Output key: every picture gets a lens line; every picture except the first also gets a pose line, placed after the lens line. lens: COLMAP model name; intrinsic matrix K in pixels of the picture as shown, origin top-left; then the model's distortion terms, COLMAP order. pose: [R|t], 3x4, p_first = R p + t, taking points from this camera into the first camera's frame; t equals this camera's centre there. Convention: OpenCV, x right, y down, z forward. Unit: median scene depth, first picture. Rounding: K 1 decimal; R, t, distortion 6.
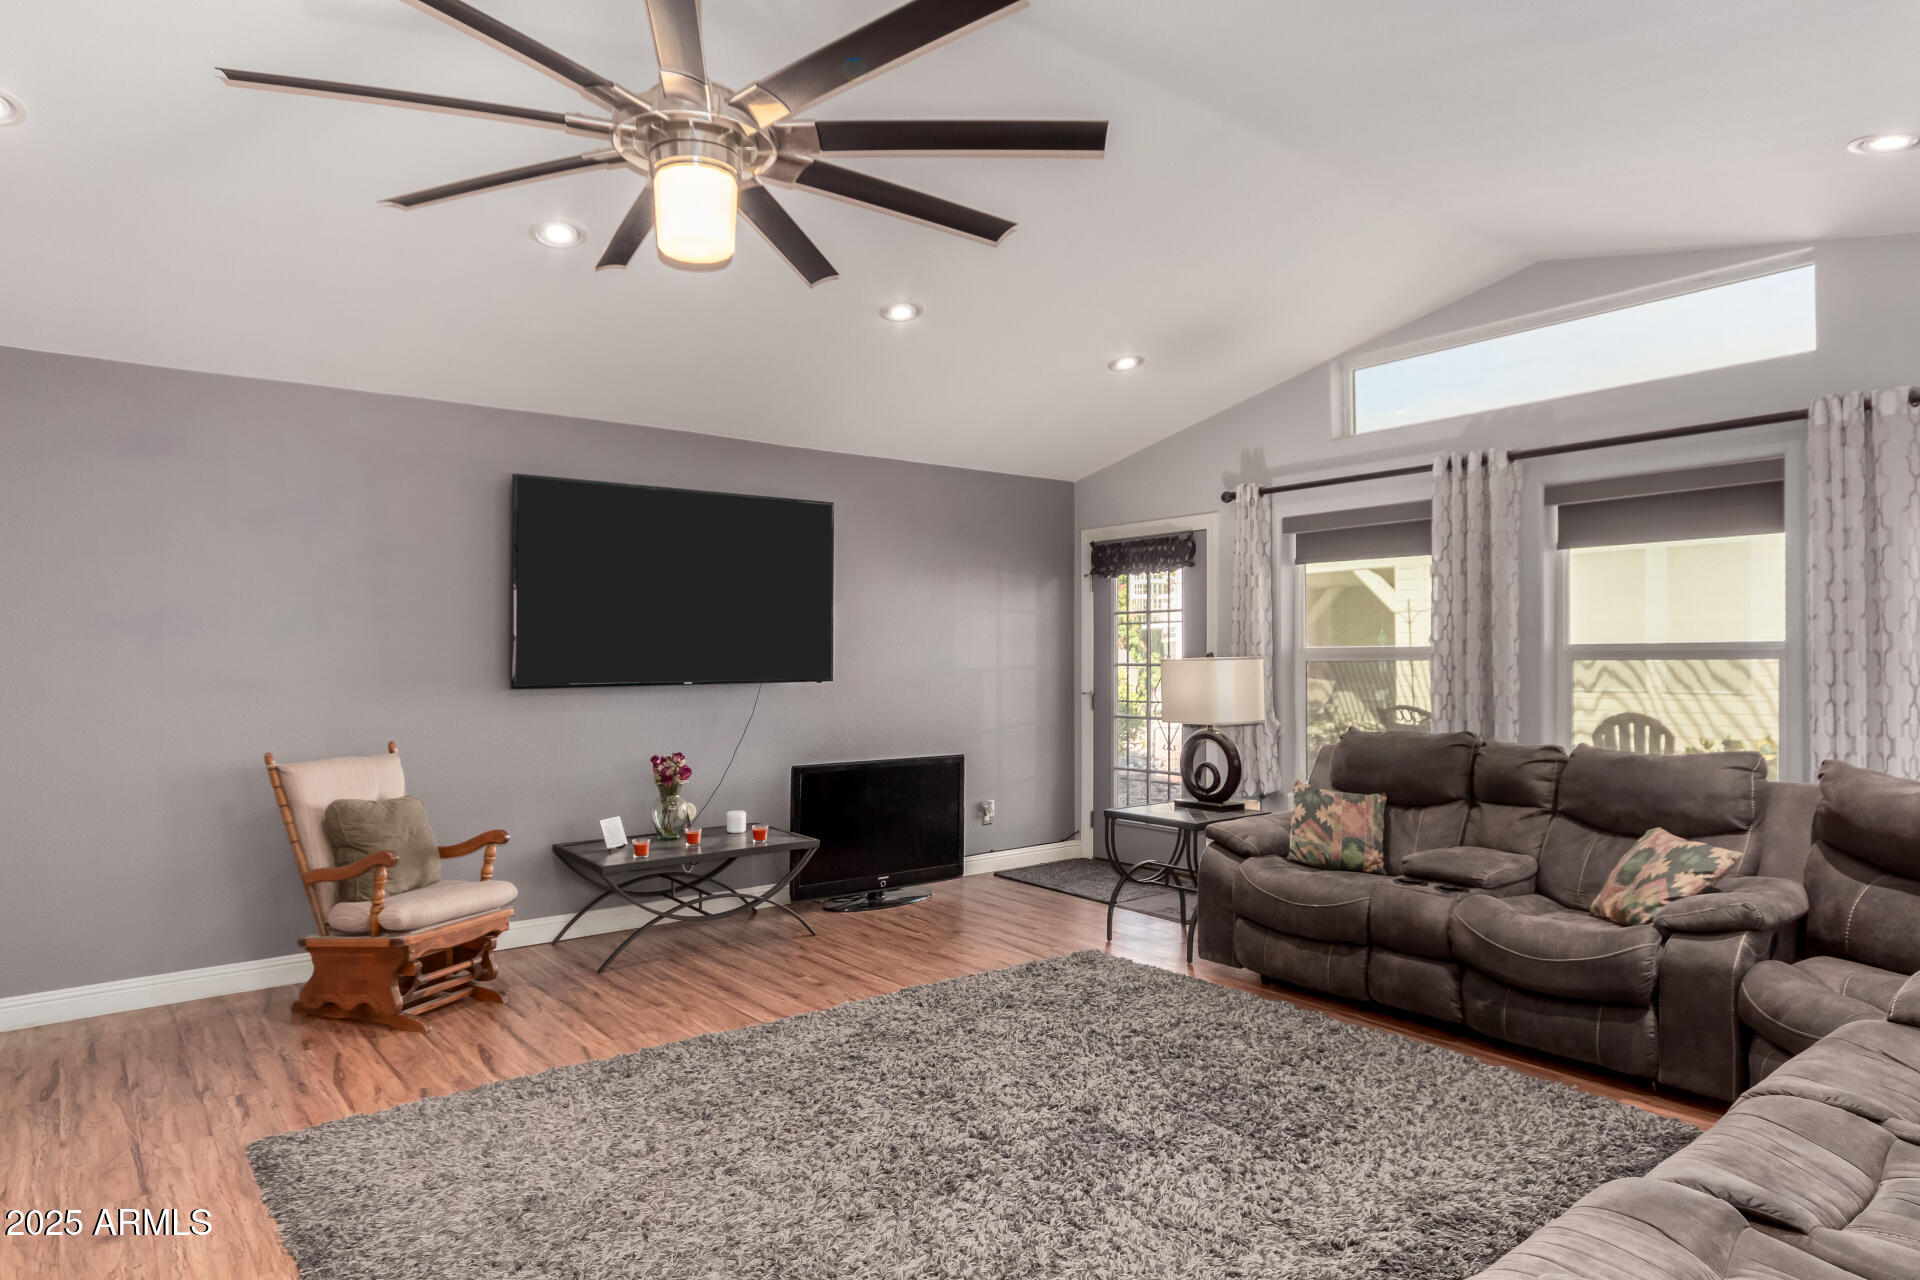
lens RADIAL K [[1049.6, 0, 999.7], [0, 1049.6, 647.1], [0, 0, 1]] dist [-0.001695, -0.032253]
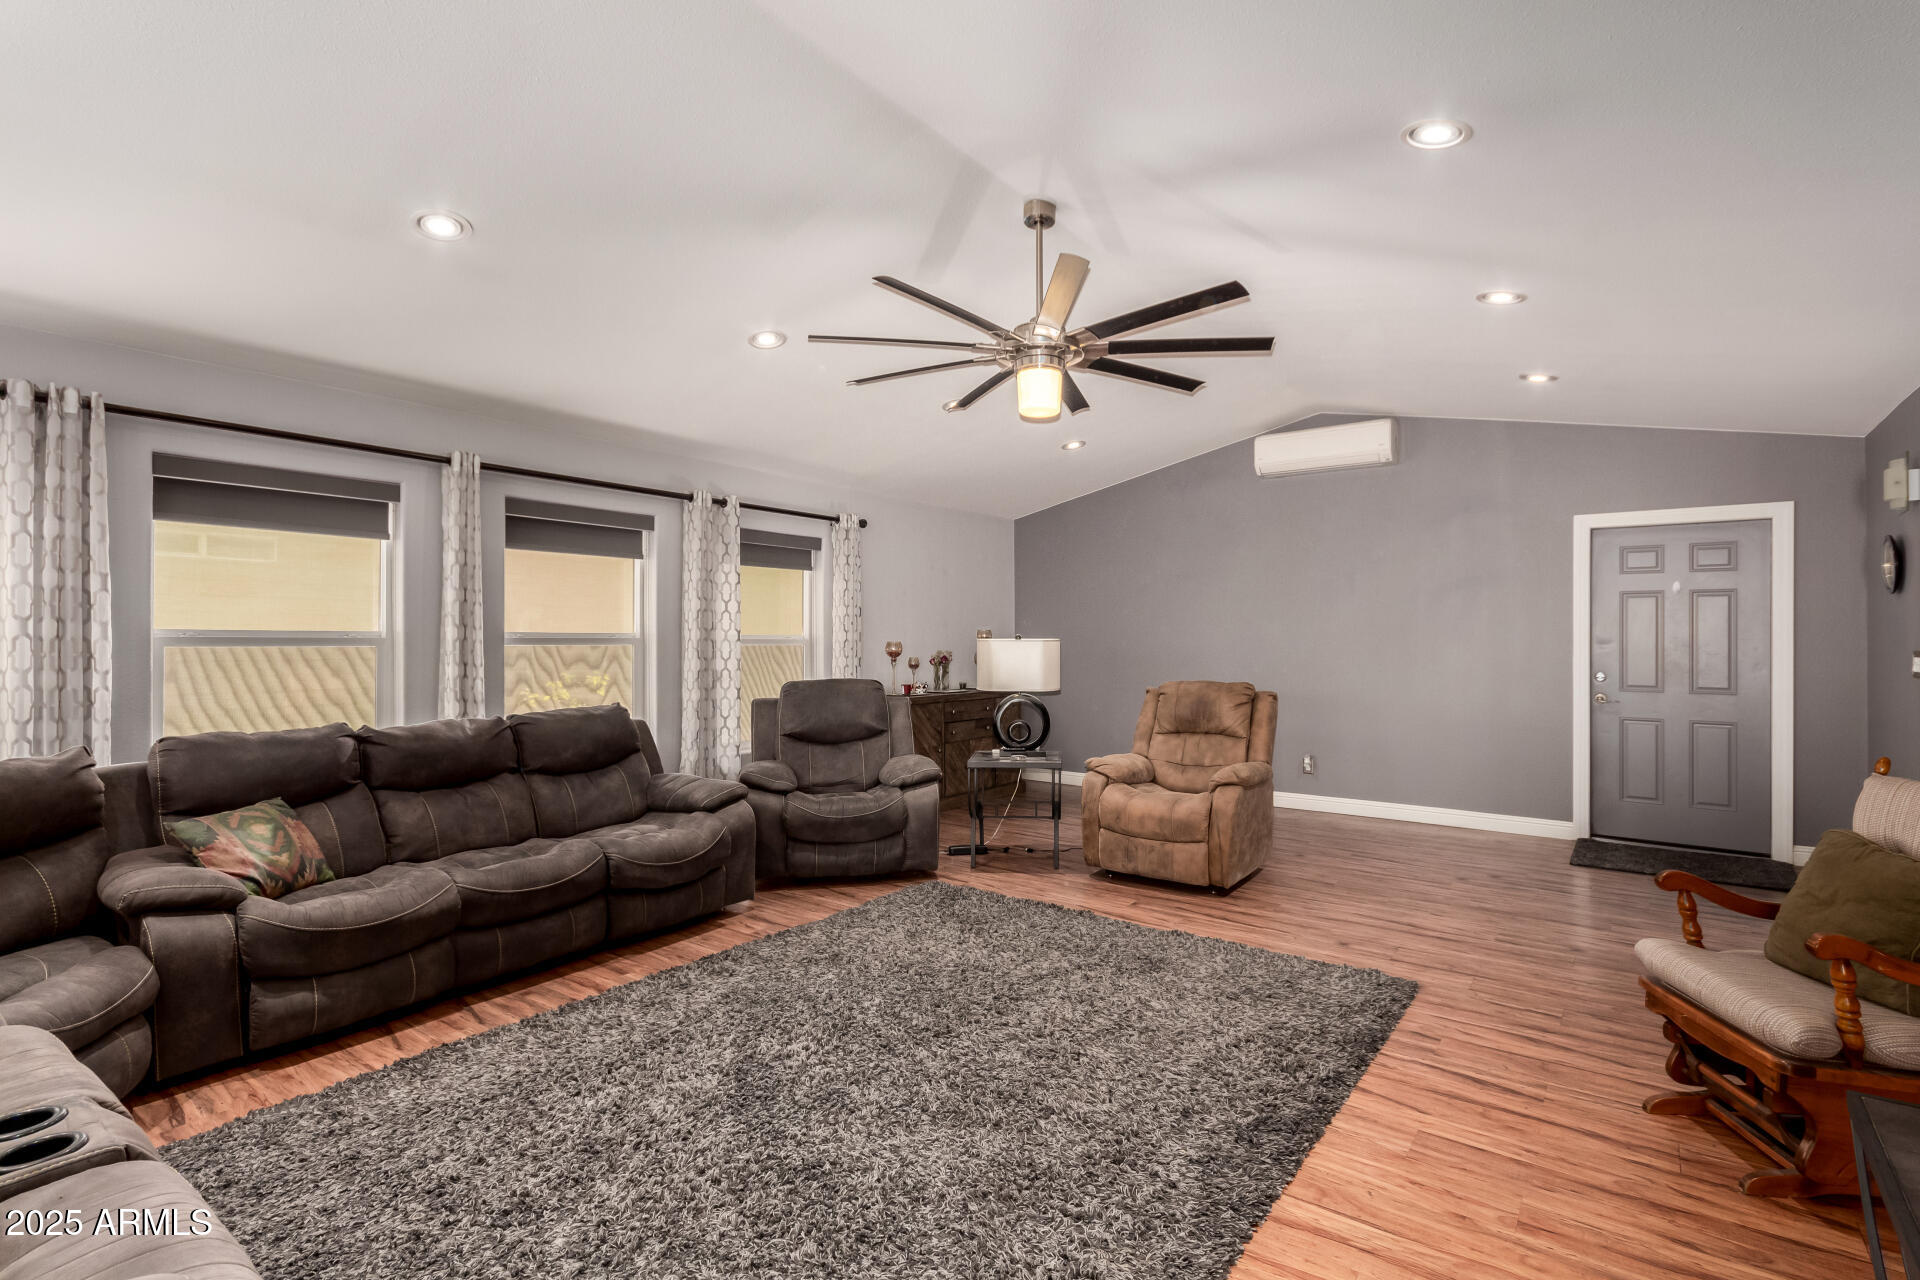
lens RADIAL K [[900.2, 0, 995.0], [0, 900.2, 637.1], [0, 0, 1]] dist [0.000898, 0.000315]
pose [[-0.975190, 0.003449, -0.221344, 0.086114], [0.004627, 0.999978, -0.004807, 0.007530], [0.221322, -0.005712, -0.975184, 1.540872]]
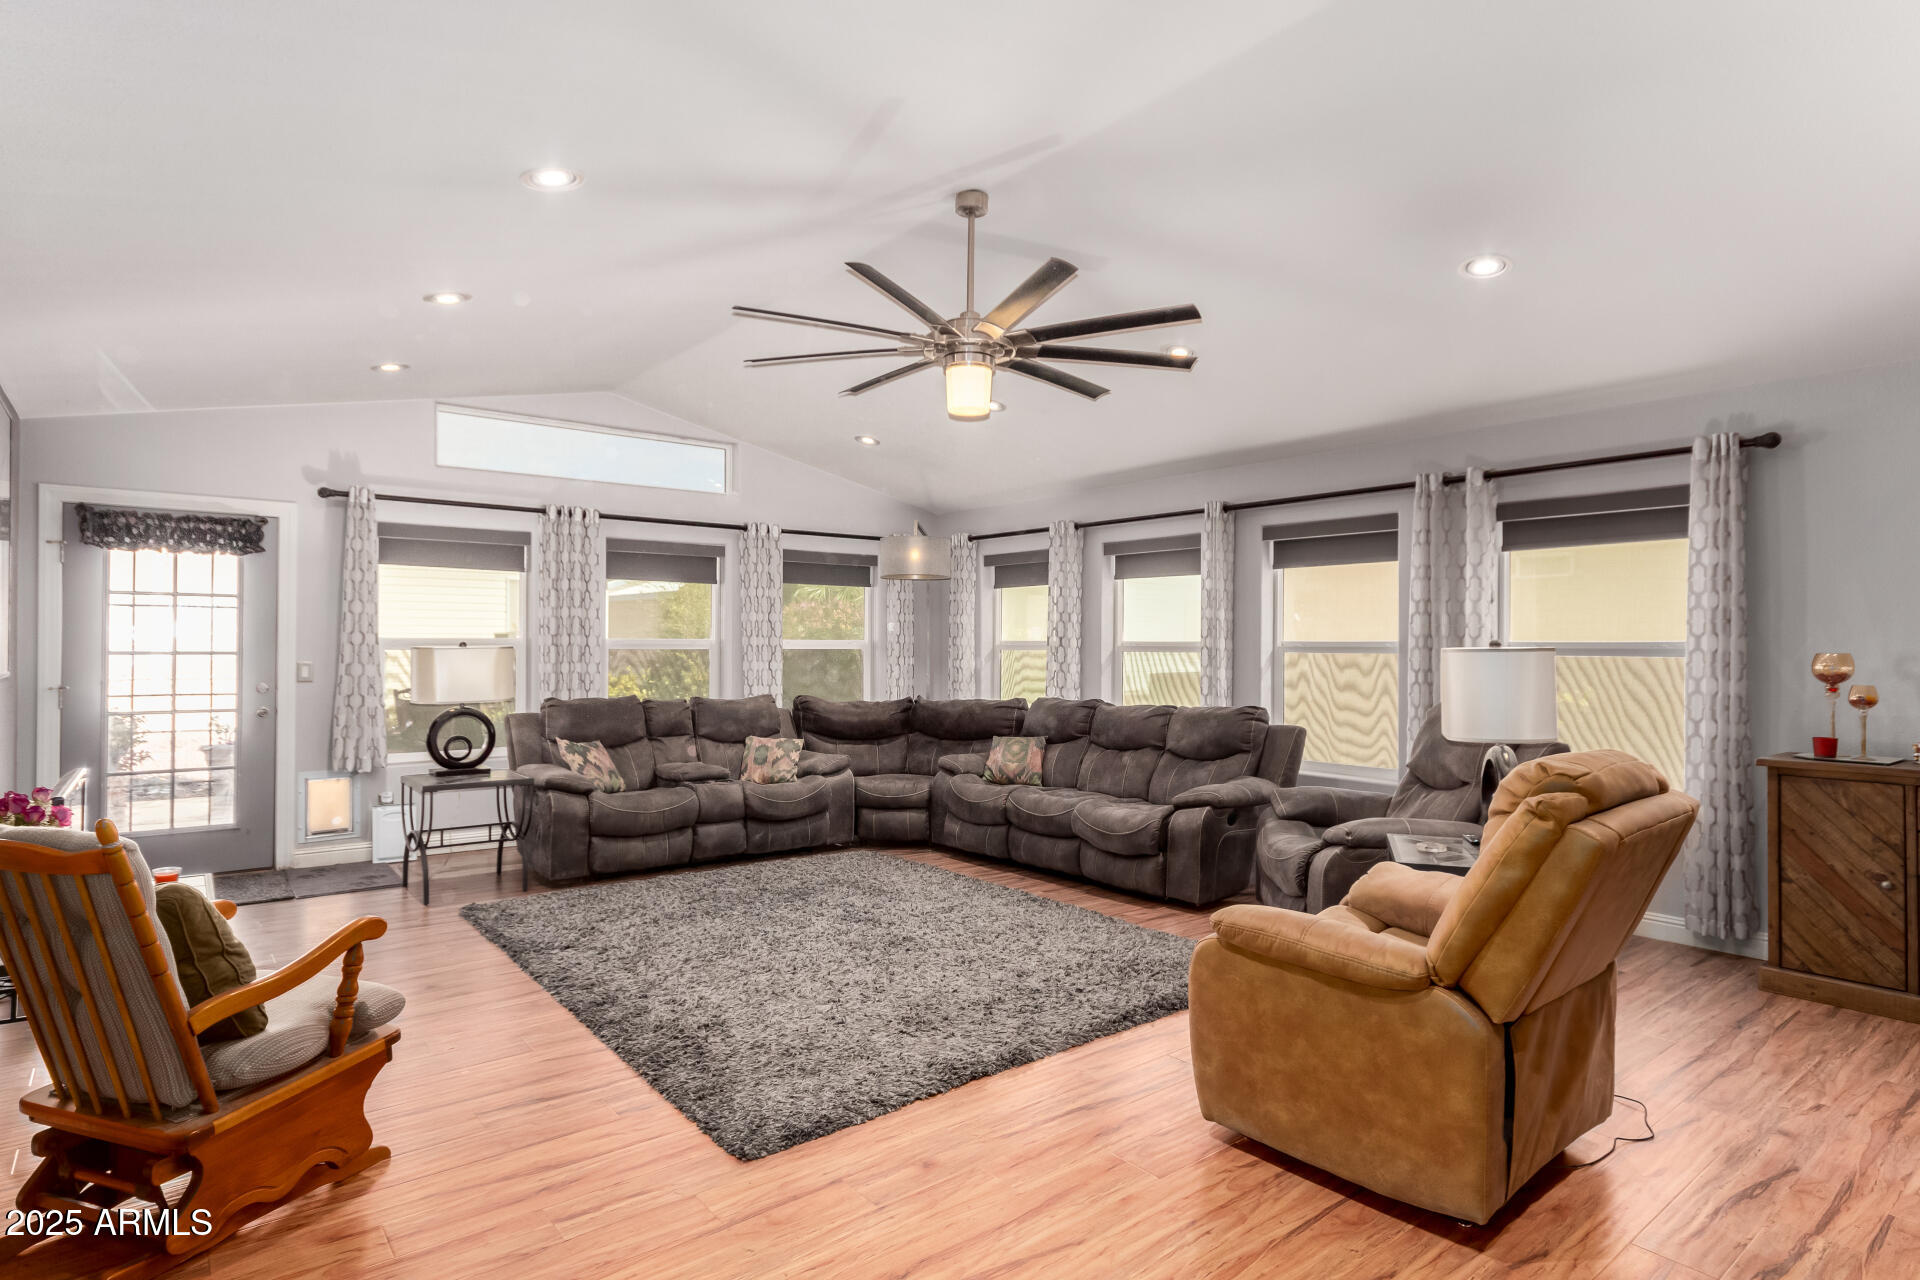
lens RADIAL K [[986.6, 0, 960.0], [0, 986.6, 640.0], [0, 0, 1]] dist [0.001913, 0.000497]
pose [[0.030192, 0.008071, 0.999512, -1.213753], [-0.008402, 0.999934, -0.007821, 0.006765], [-0.999509, -0.008162, 0.030257, 0.570965]]
